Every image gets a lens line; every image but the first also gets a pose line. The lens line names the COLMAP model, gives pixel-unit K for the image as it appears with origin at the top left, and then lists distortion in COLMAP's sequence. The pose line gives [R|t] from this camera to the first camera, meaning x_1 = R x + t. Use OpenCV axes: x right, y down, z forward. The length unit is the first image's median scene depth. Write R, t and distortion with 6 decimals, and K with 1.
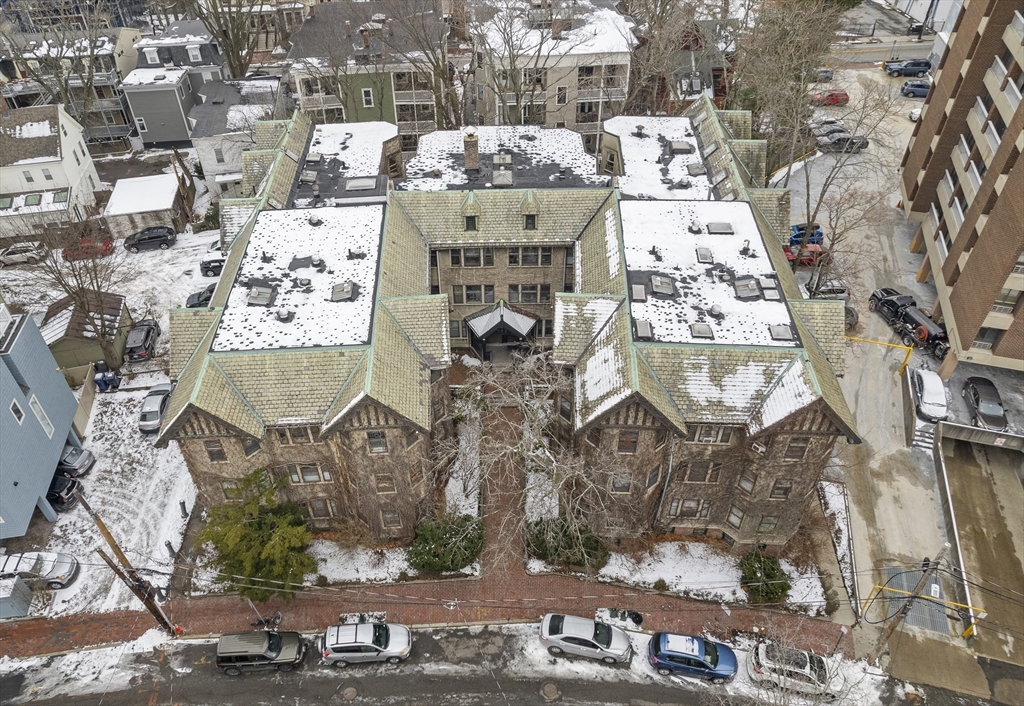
lens RADIAL K [[740.4, 0, 476.5], [0, 740.4, 353.3], [0, 0, 1]] dist [-0.072927, 0.060238]
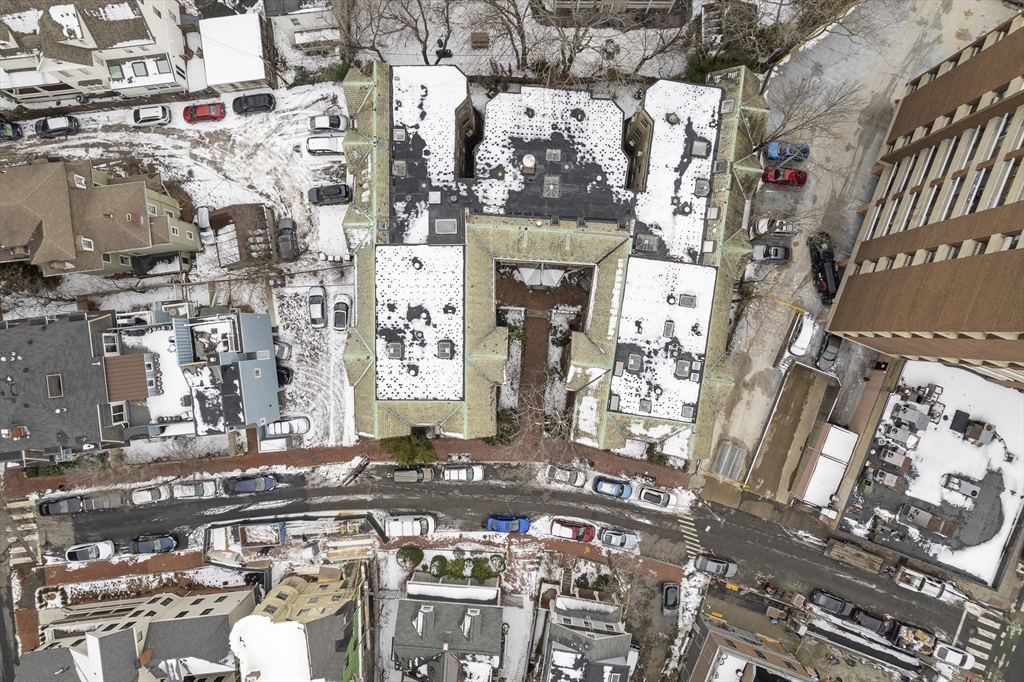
lens RADIAL K [[668.7, 0, 512.0], [0, 668.7, 341.0], [0, 0, 1]] dist [-0.063473, 0.051883]
pose [[0.998760, 0.042739, 0.025522, -0.064881], [-0.046901, 0.636094, 0.770185, -1.201247], [0.016683, -0.770427, 0.637310, 0.053080]]
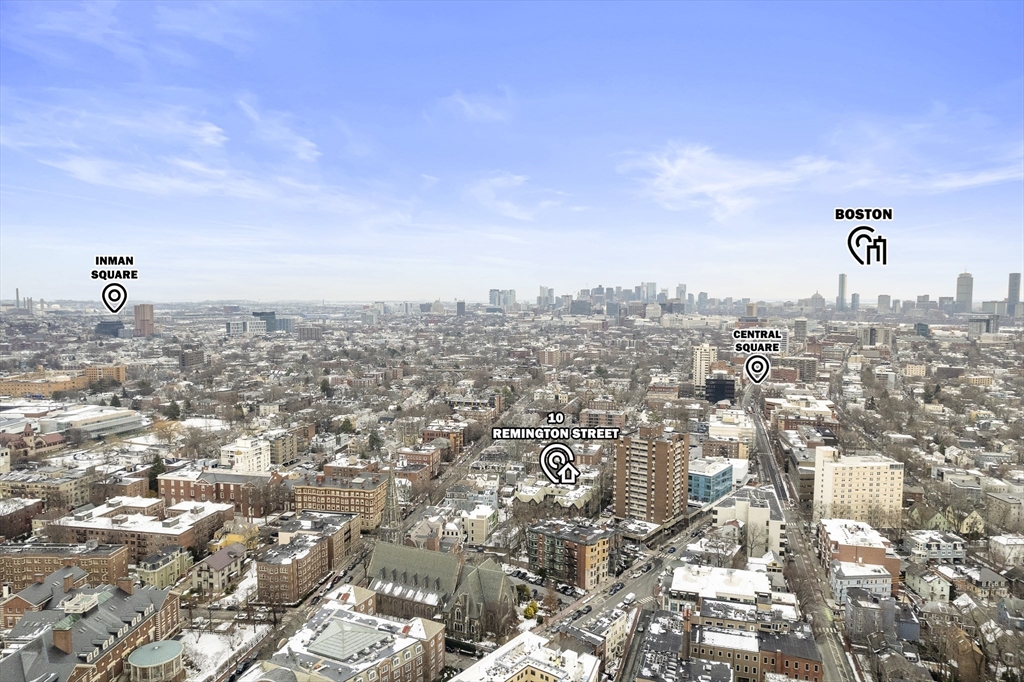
lens RADIAL K [[668.7, 0, 512.0], [0, 668.7, 341.0], [0, 0, 1]] dist [-0.063473, 0.051883]
pose [[0.937746, 0.039801, -0.345033, 2.144531], [-0.234871, 0.804501, -0.545540, 2.705255], [0.255866, 0.592617, 0.763766, -5.894157]]
